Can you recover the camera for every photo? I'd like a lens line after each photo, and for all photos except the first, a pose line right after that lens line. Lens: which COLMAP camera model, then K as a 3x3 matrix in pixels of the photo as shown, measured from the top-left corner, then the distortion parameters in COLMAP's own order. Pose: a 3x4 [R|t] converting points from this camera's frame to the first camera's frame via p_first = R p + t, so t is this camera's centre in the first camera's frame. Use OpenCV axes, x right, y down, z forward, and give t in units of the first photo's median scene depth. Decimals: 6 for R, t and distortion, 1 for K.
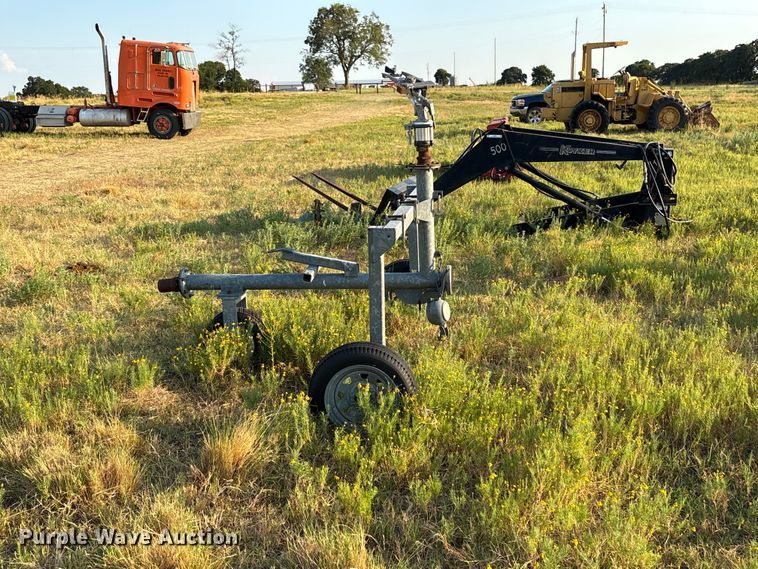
lens RADIAL K [[832.1, 0, 391.7], [0, 832.1, 284.9], [0, 0, 1]] dist [0.008128, -0.005604]
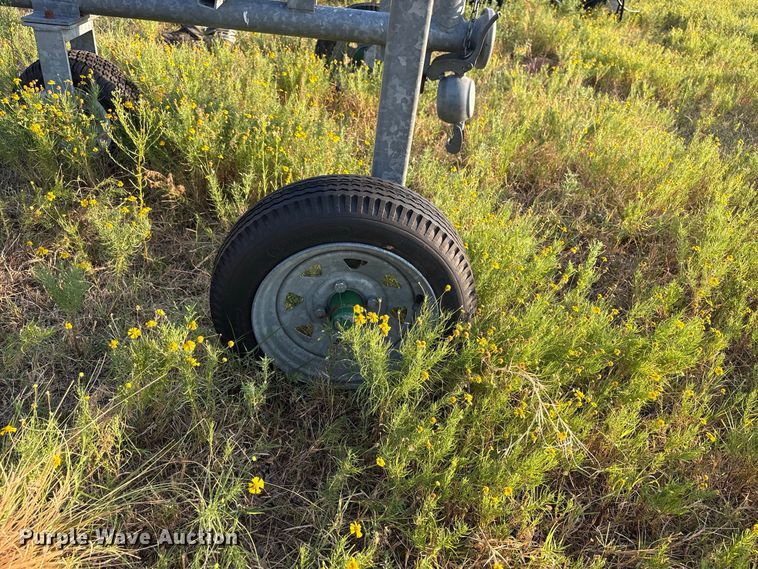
lens RADIAL K [[573.1, 0, 381.6], [0, 573.1, 289.5], [0, 0, 1]] dist [0.048423, -0.052513]
pose [[0.982966, 0.038667, 0.179672, -0.057540], [-0.102007, 0.927997, 0.358353, 0.017407], [-0.152879, -0.370577, 0.916134, 0.614847]]
